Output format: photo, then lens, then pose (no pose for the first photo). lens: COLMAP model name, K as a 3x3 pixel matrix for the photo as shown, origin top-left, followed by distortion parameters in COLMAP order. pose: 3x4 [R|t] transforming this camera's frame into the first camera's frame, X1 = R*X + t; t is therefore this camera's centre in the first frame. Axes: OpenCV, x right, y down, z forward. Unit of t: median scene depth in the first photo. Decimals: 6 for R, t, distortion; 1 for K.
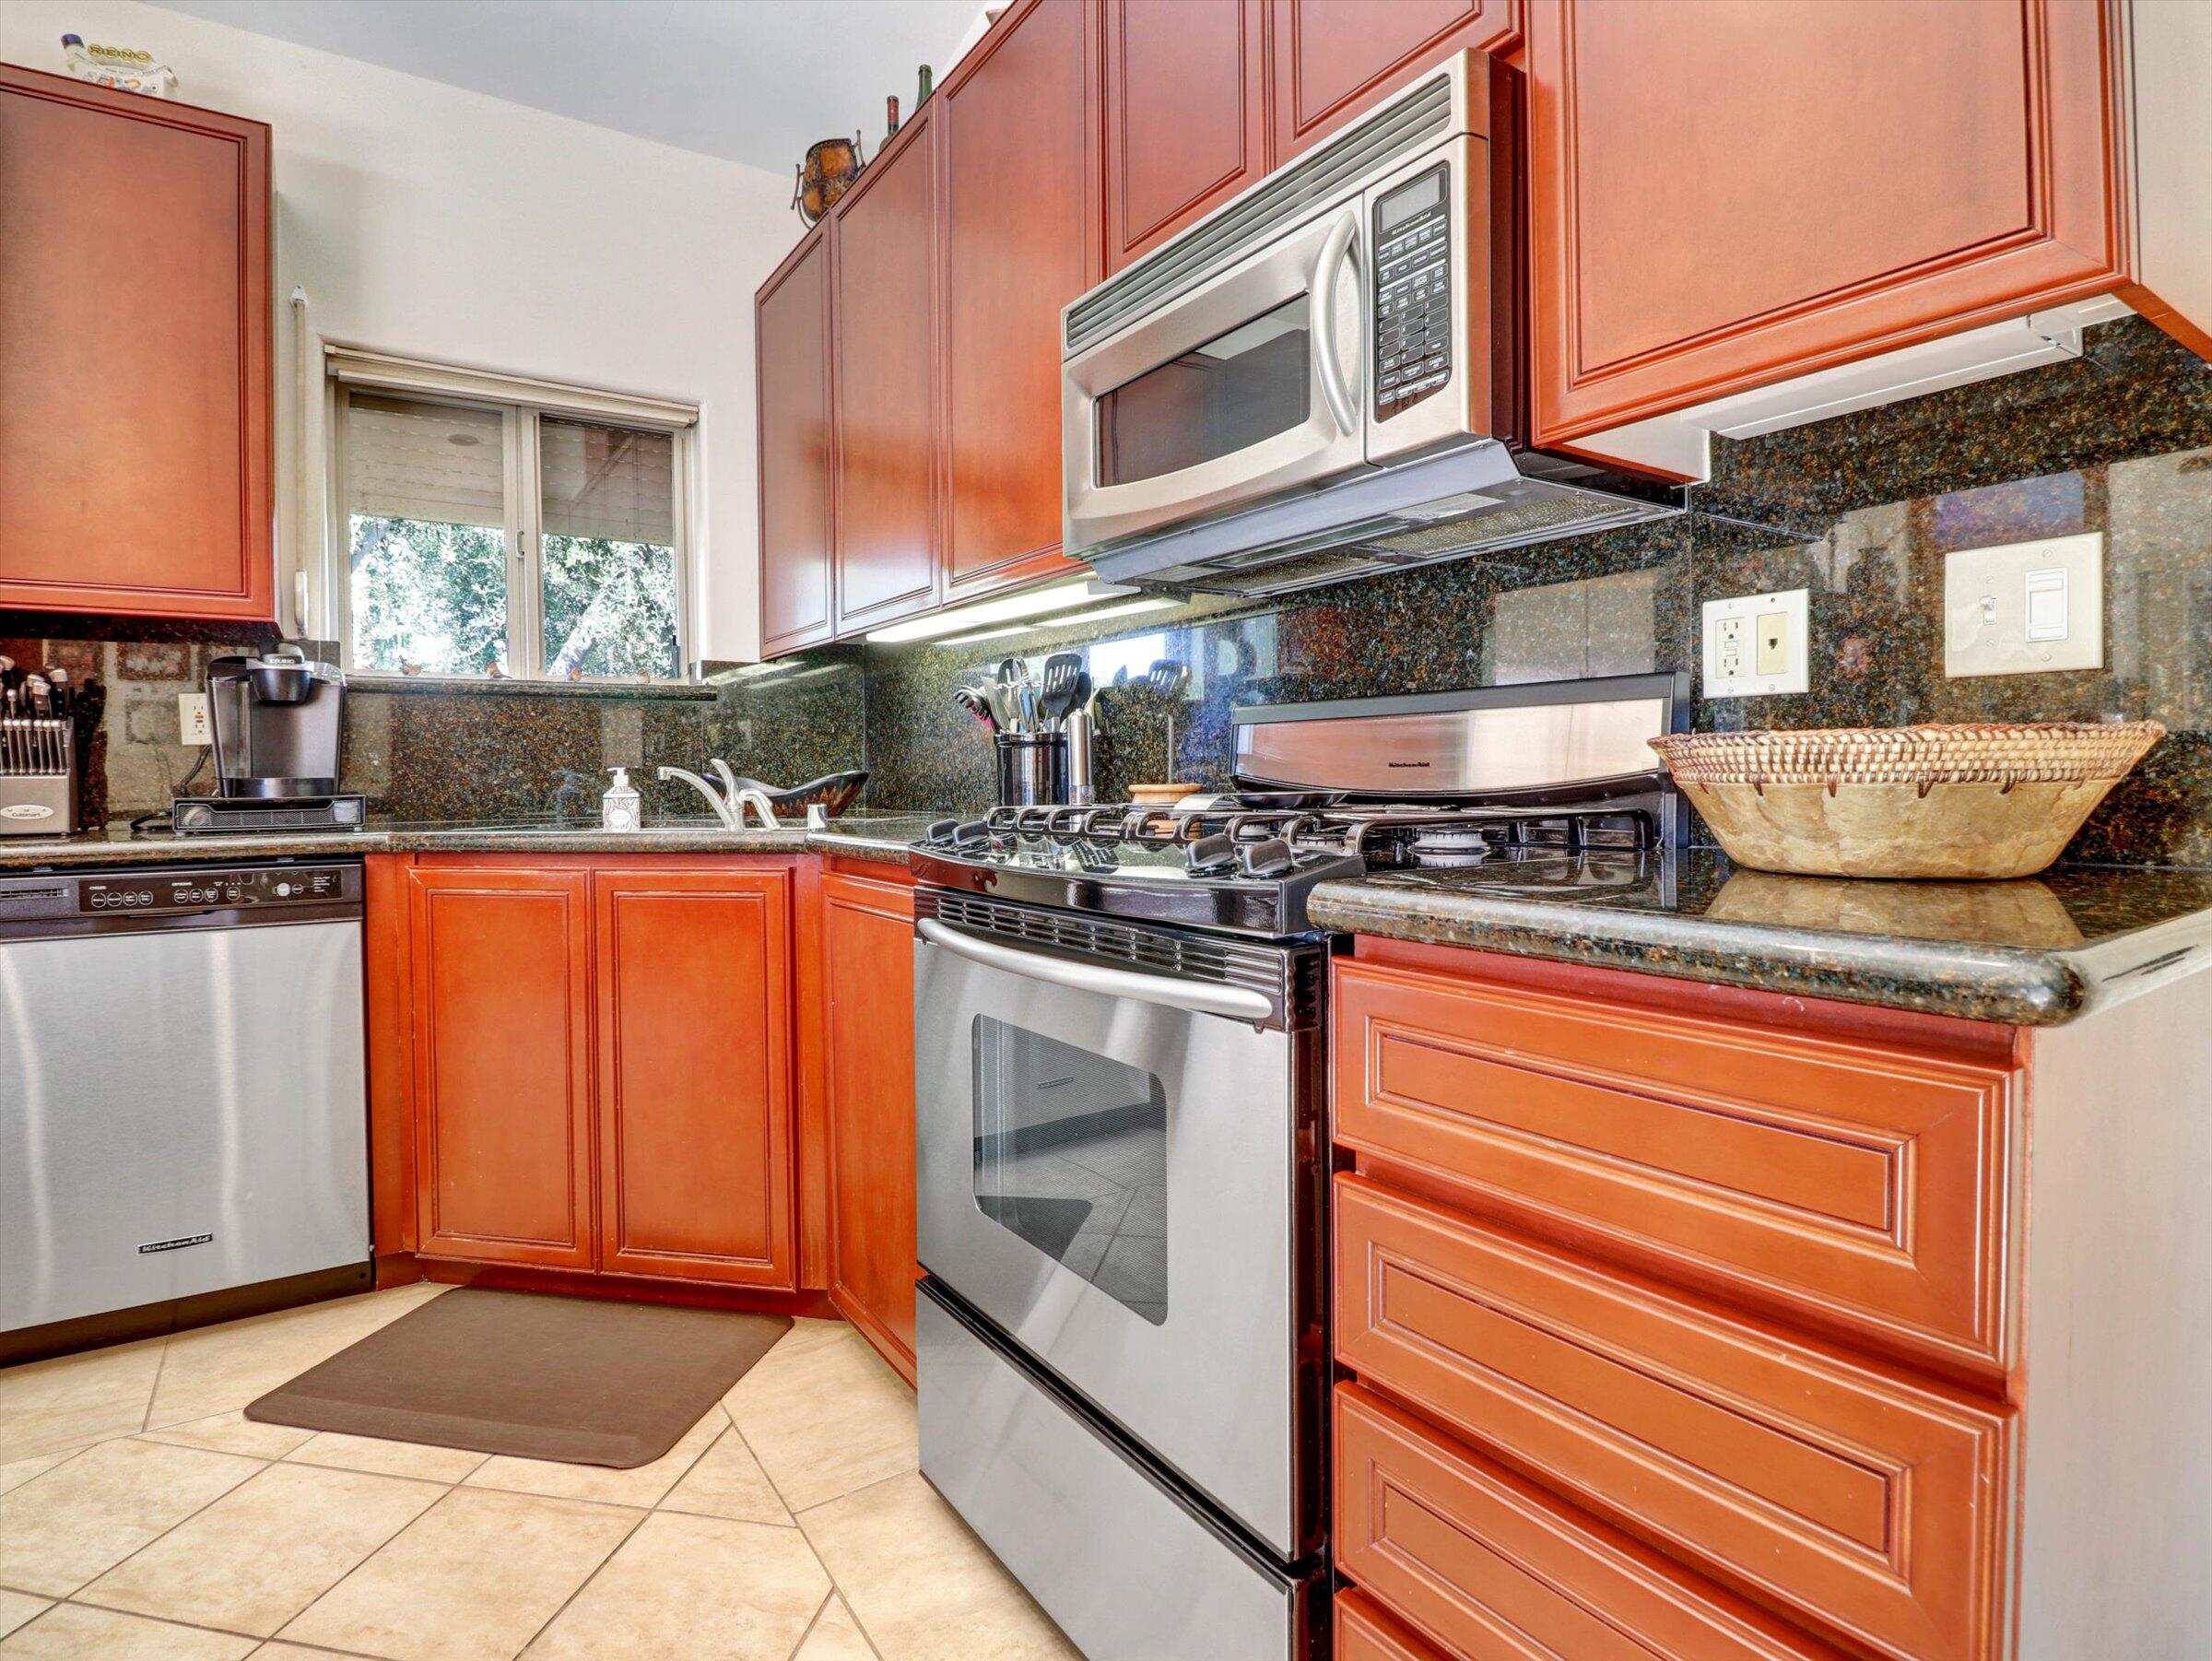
lens RADIAL K [[1155.4, 0, 1102.5], [0, 1155.4, 784.8], [0, 0, 1]] dist [0.000123, -0.012564]
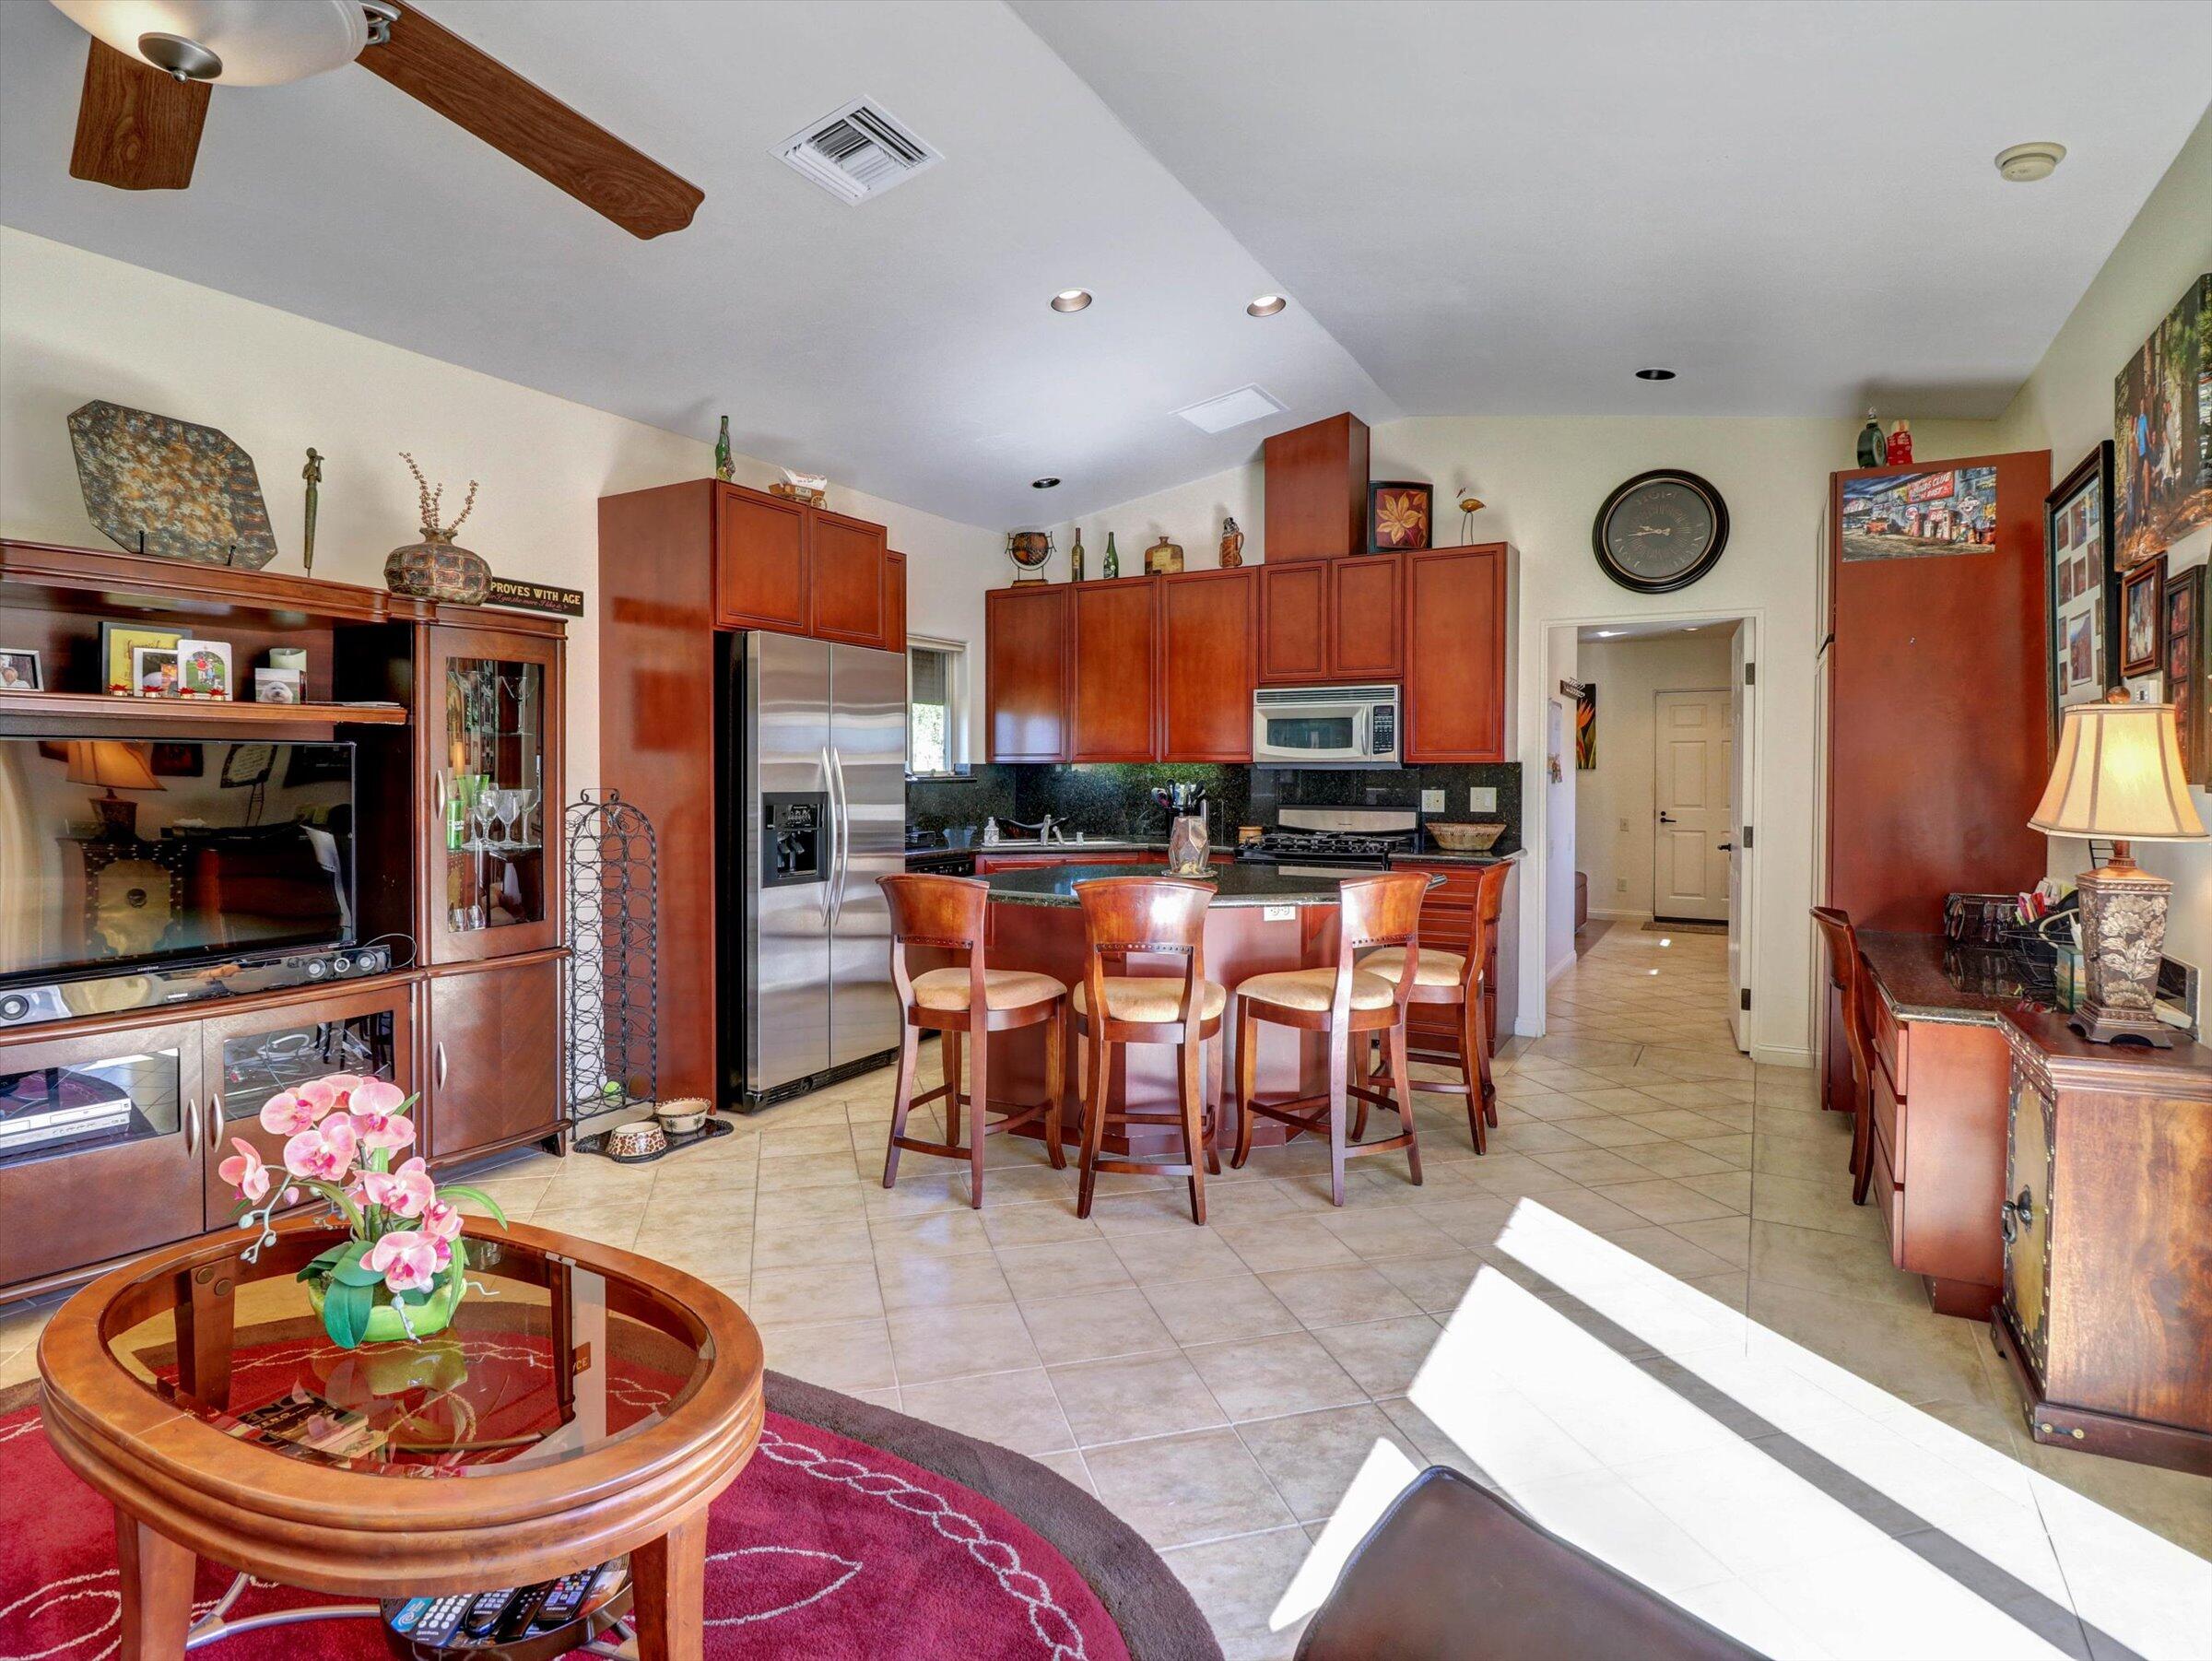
lens RADIAL K [[1155.4, 0, 1101.0], [0, 1155.4, 785.1], [0, 0, 1]] dist [0.000123, -0.012564]
pose [[0.896344, 0.007358, 0.443298, -1.558639], [-0.008097, 0.999967, -0.000226, -0.101553], [-0.443285, -0.003387, 0.896374, -1.485597]]
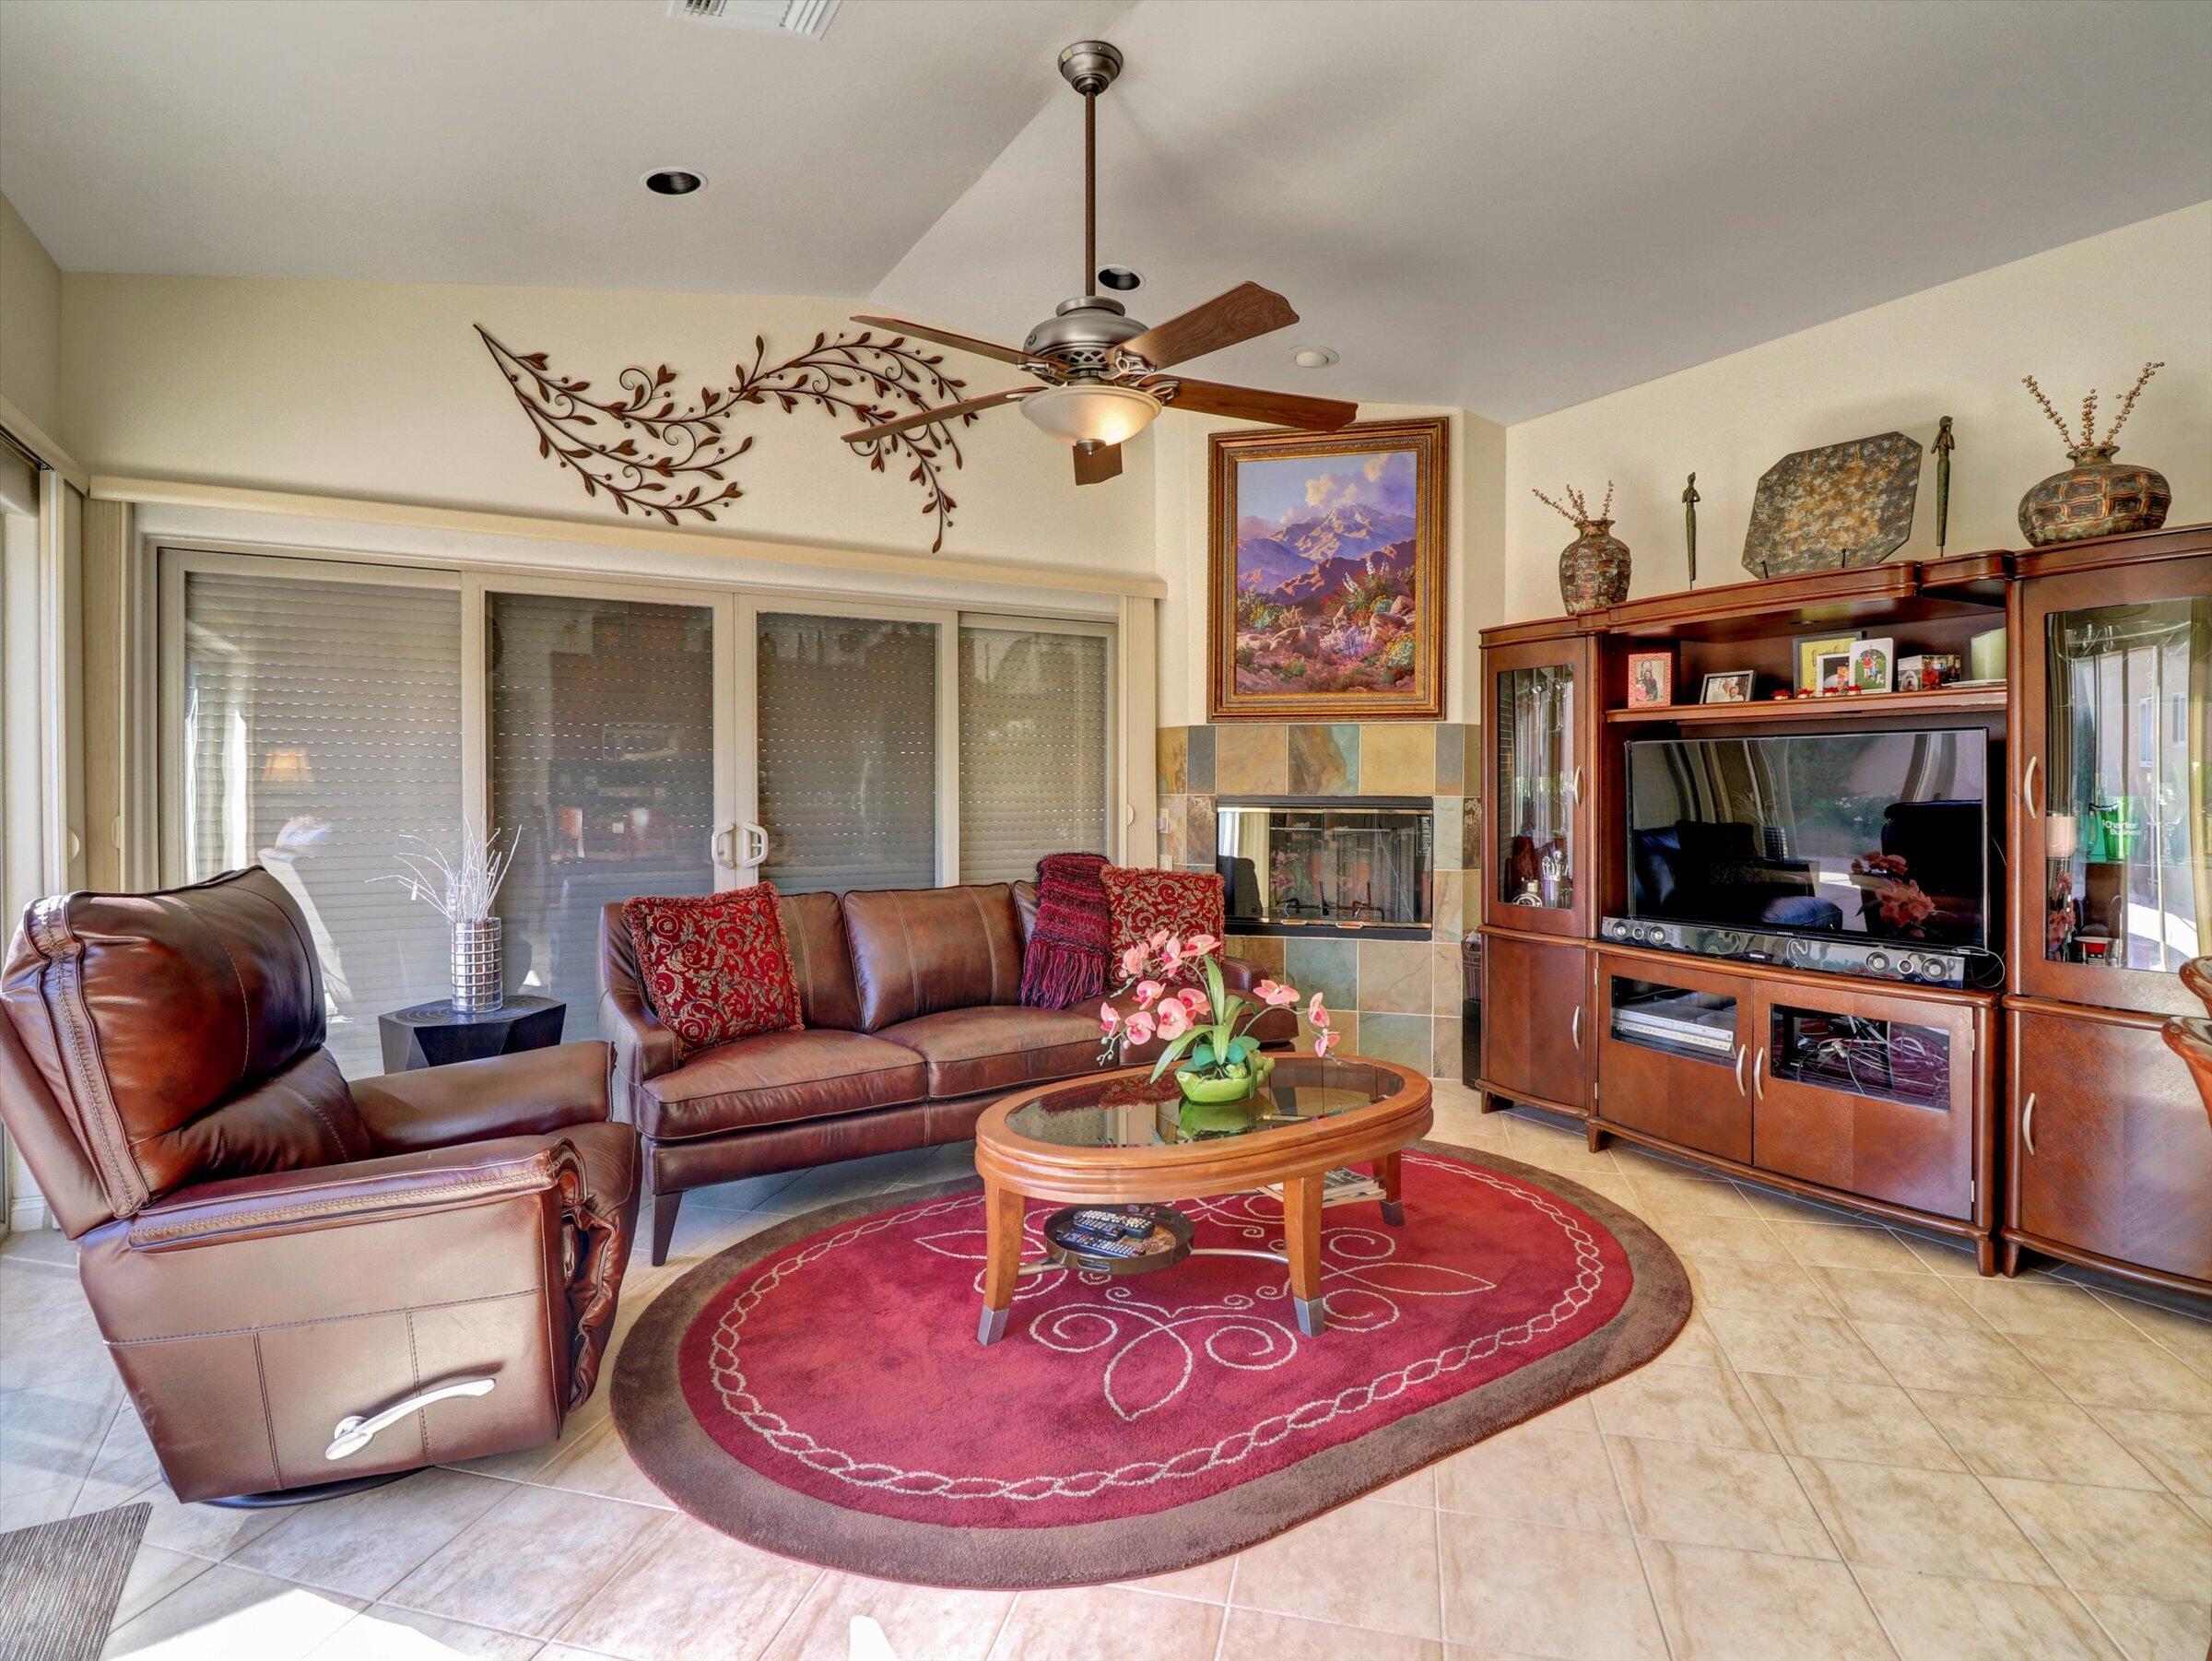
lens RADIAL K [[1155.4, 0, 1112.6], [0, 1155.4, 790.8], [0, 0, 1]] dist [0.000123, -0.012564]
pose [[-0.063030, 0.017518, -0.997858, -0.322713], [0.000317, 0.999846, 0.017533, -0.099360], [0.998012, 0.000789, -0.063026, -0.596674]]
